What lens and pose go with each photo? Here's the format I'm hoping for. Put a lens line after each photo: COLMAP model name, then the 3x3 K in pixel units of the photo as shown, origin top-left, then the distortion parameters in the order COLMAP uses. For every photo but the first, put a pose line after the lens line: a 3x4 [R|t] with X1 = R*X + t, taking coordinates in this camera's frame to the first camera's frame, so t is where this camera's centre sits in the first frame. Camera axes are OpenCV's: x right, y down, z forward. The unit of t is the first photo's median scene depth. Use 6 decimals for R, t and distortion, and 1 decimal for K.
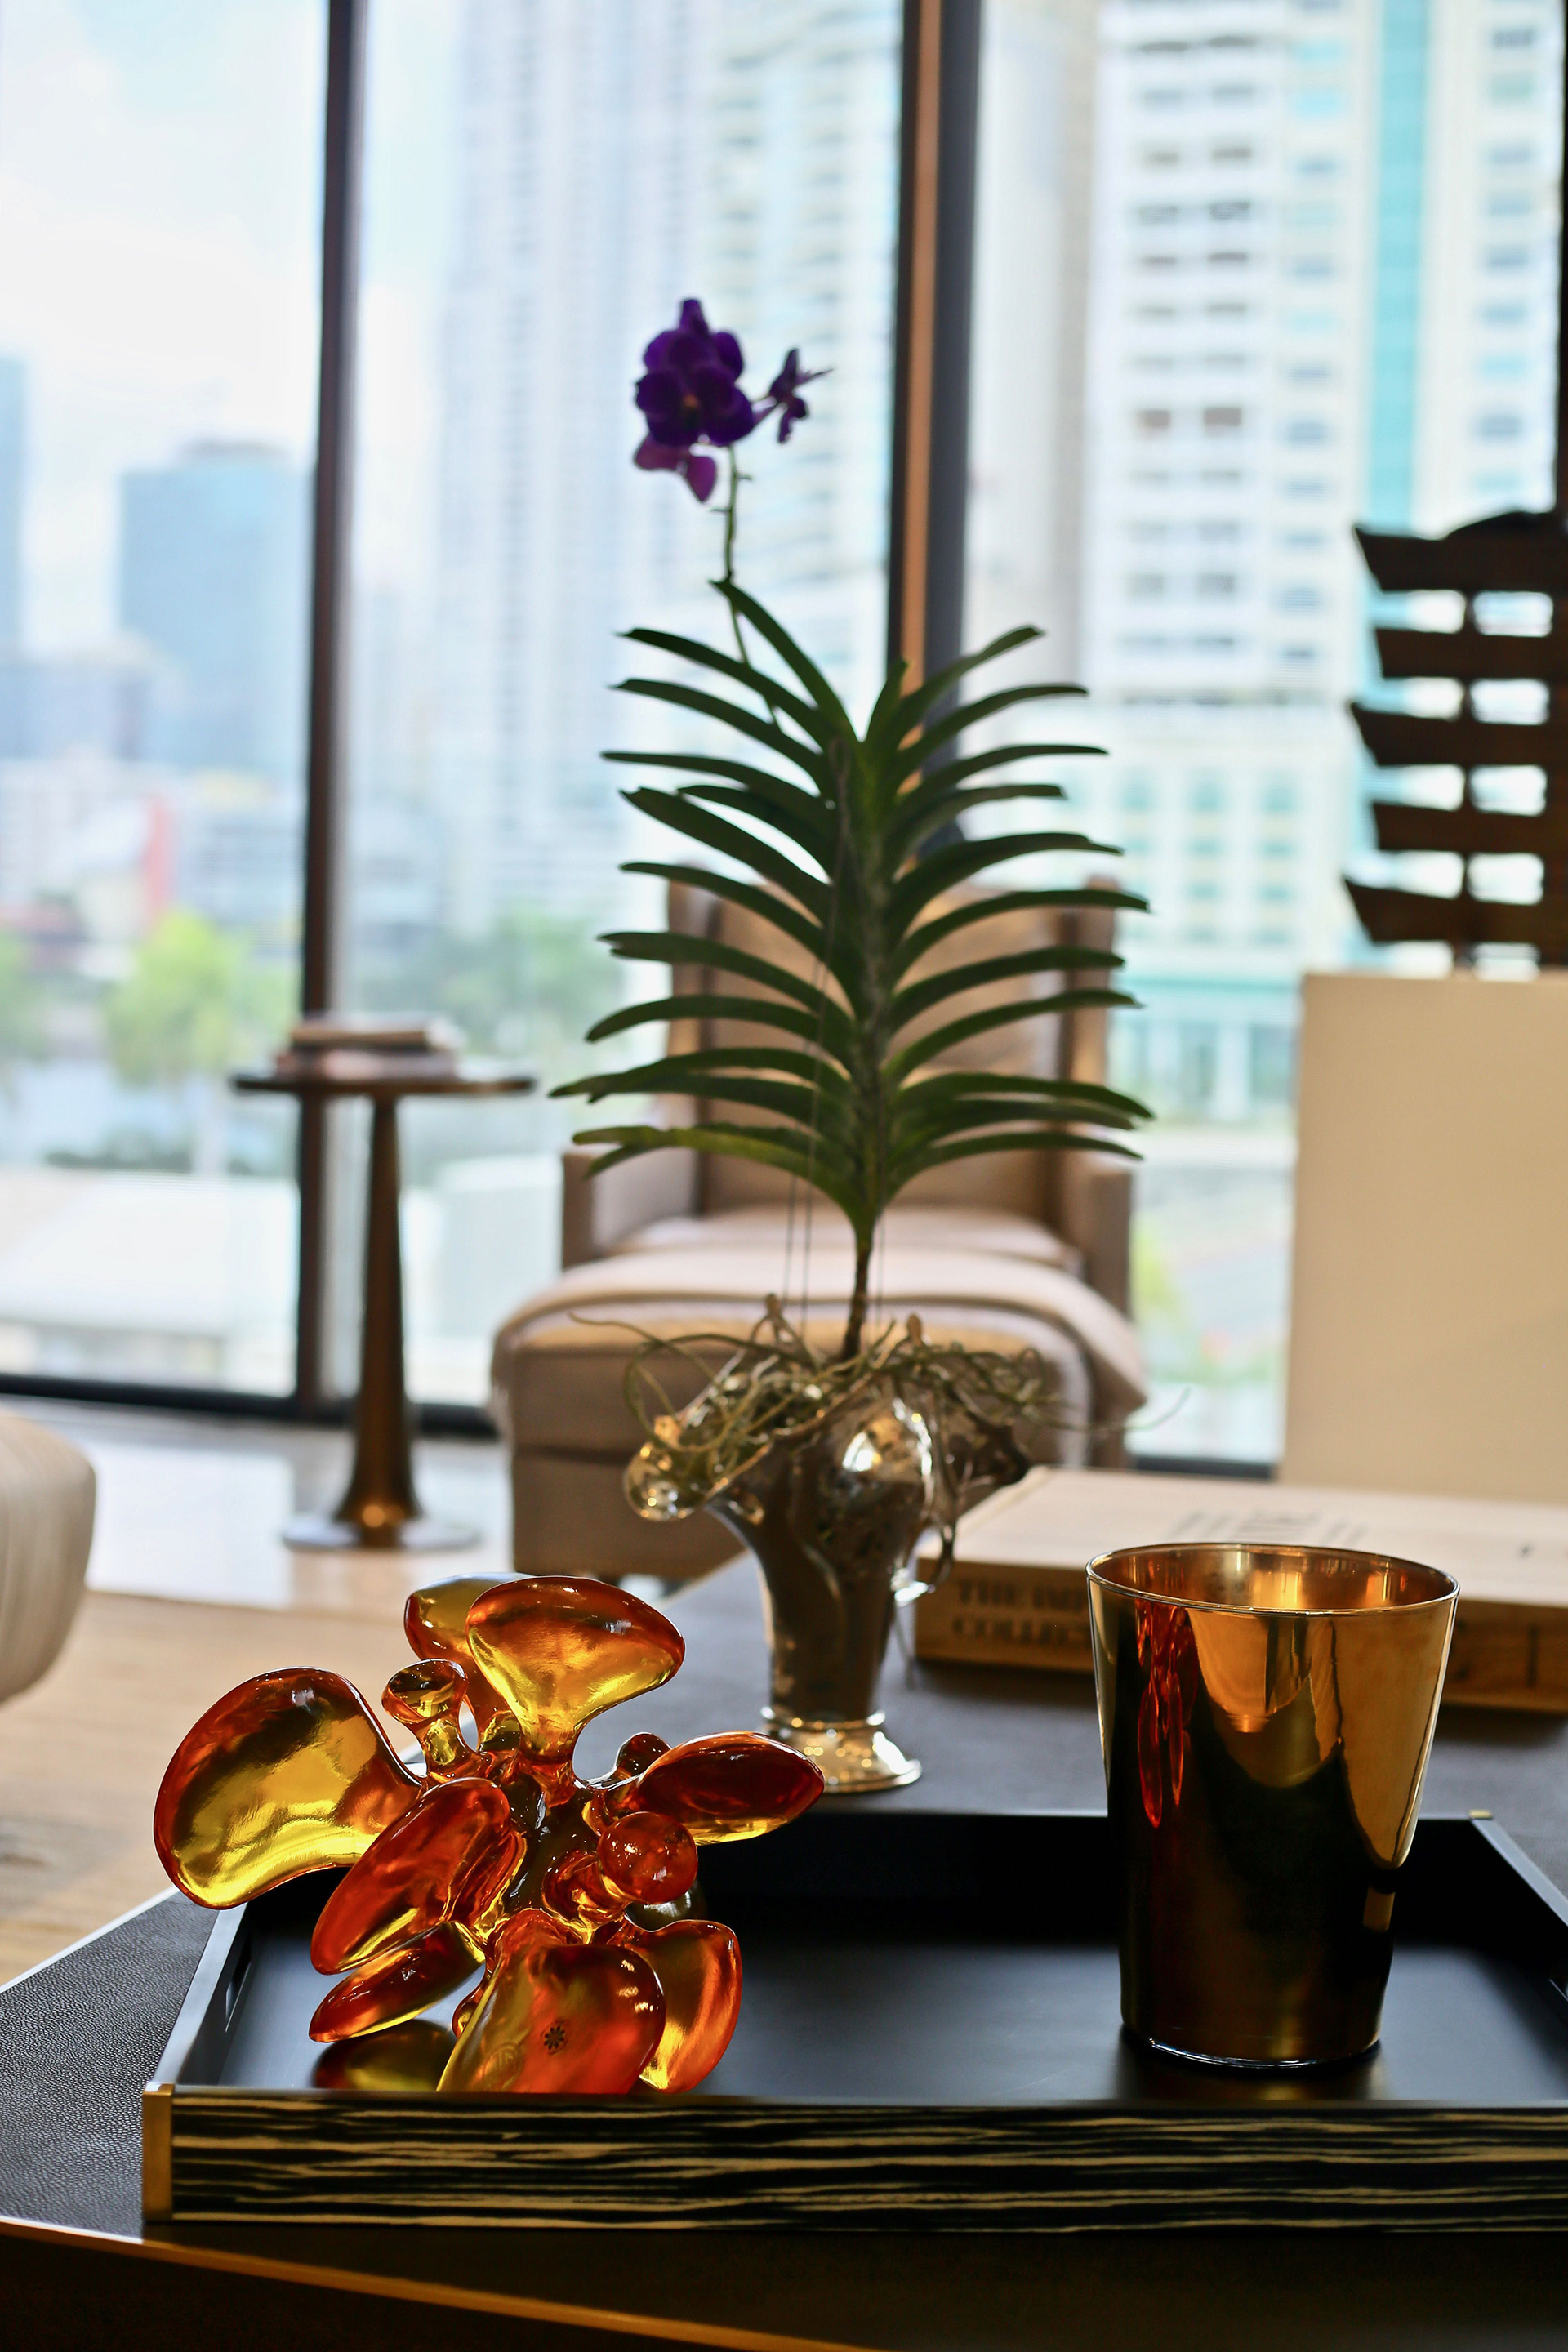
lens RADIAL K [[3415.1, 0, 782.7], [0, 3415.1, 1177.2], [0, 0, 1]] dist [-0.138741, 0.000000]
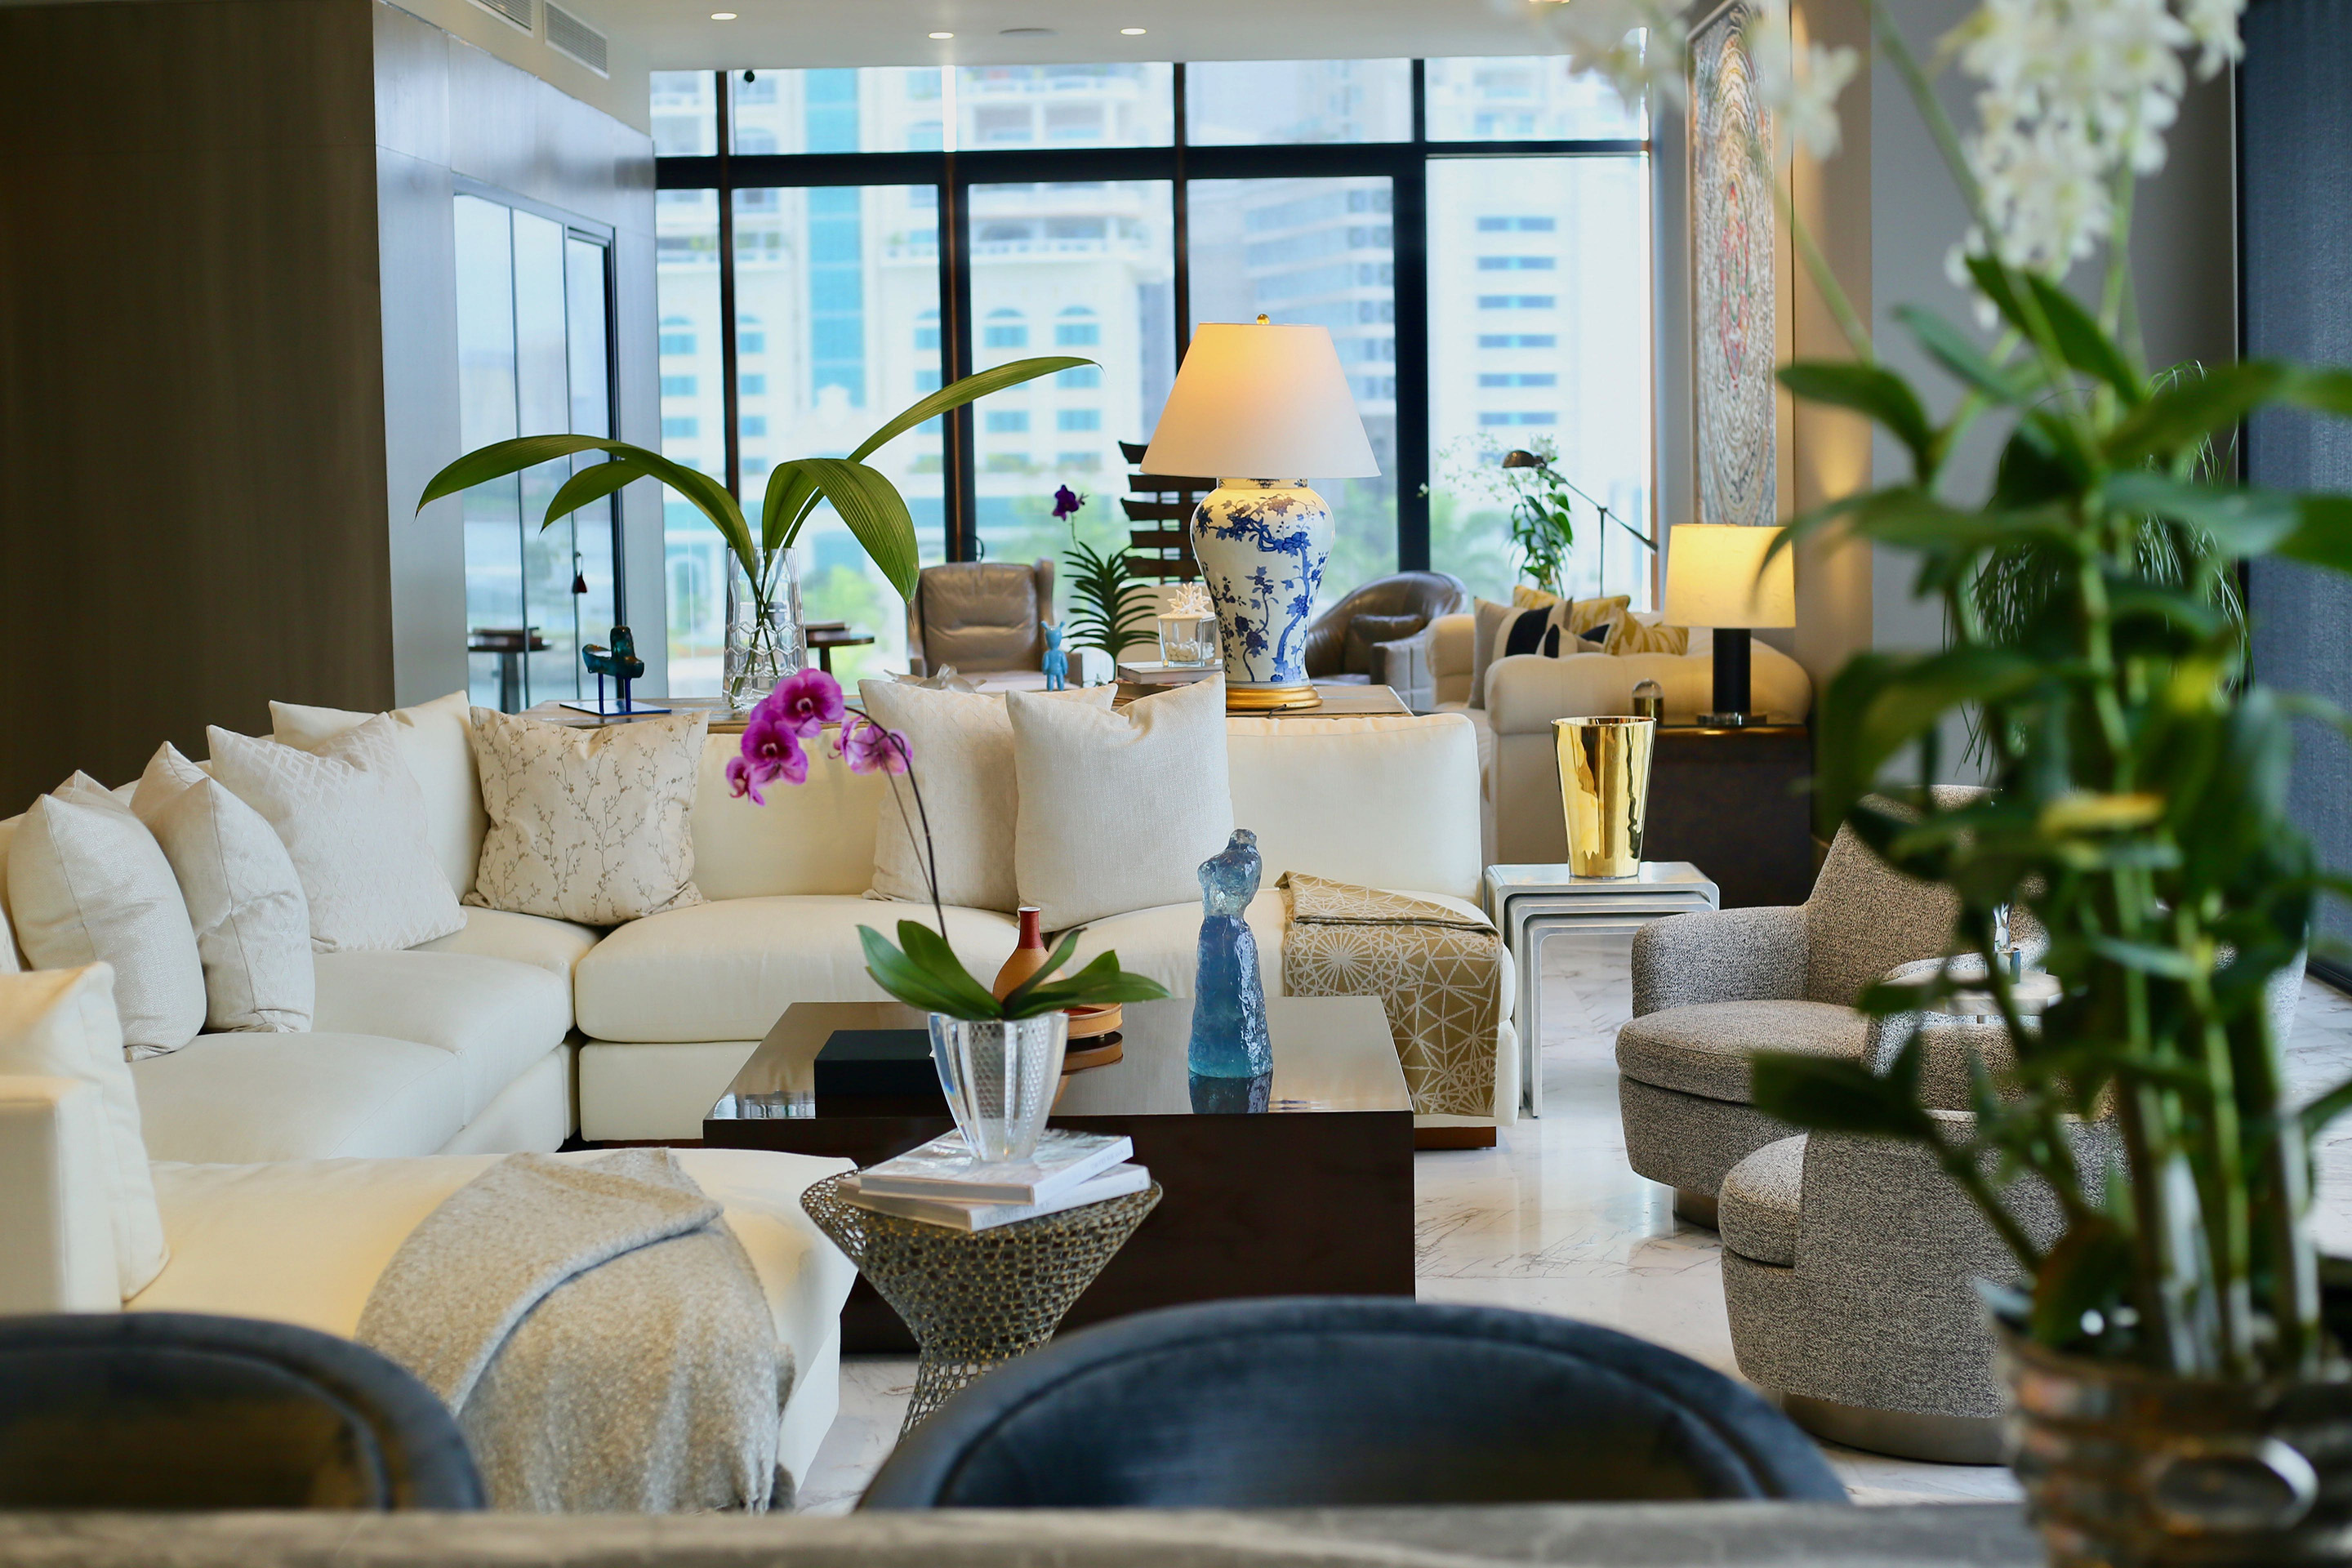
lens RADIAL K [[3415.1, 0, 1173.1], [0, 3415.1, 777.2], [0, 0, 1]] dist [-0.138741, 0.000000]
pose [[0.960539, -0.073205, 0.268337, -0.662379], [0.066966, 0.997231, 0.032345, 0.015669], [-0.269962, -0.013099, 0.962782, -2.079489]]
